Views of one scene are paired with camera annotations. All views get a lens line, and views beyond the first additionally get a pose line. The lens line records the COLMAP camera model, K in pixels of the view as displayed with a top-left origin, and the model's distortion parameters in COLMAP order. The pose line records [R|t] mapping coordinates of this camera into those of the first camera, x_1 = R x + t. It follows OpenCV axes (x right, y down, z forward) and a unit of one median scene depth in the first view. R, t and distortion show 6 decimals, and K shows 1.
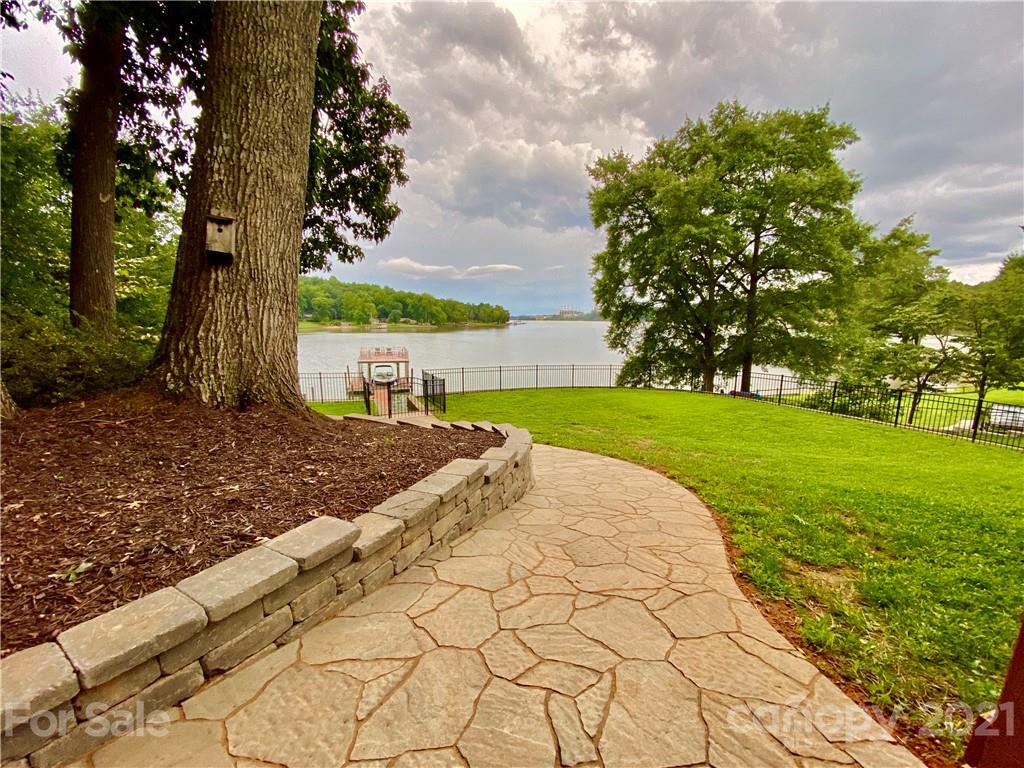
lens RADIAL K [[416.1, 0, 521.4], [0, 416.1, 393.5], [0, 0, 1]] dist [0.006779, -0.011151]
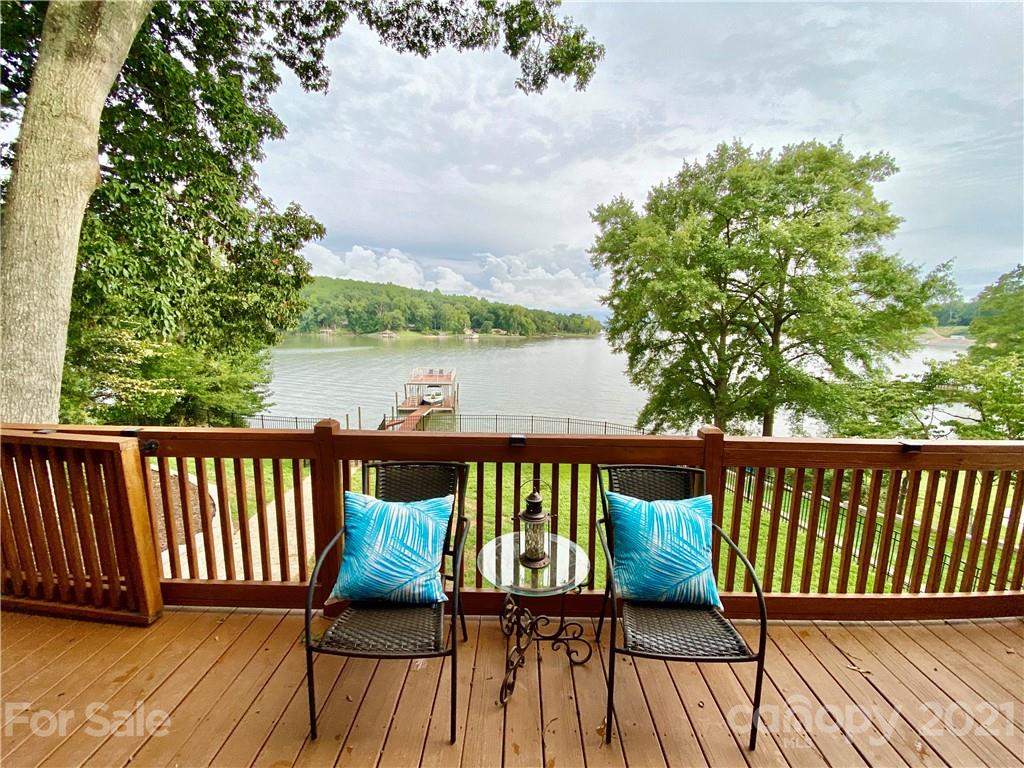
lens RADIAL K [[416.1, 0, 511.9], [0, 416.1, 389.7], [0, 0, 1]] dist [0.006779, -0.011151]
pose [[0.972164, 0.046152, -0.229710, 0.238671], [-0.053806, 0.998182, -0.027166, -0.081848], [0.228039, 0.038770, 0.972880, -0.014392]]
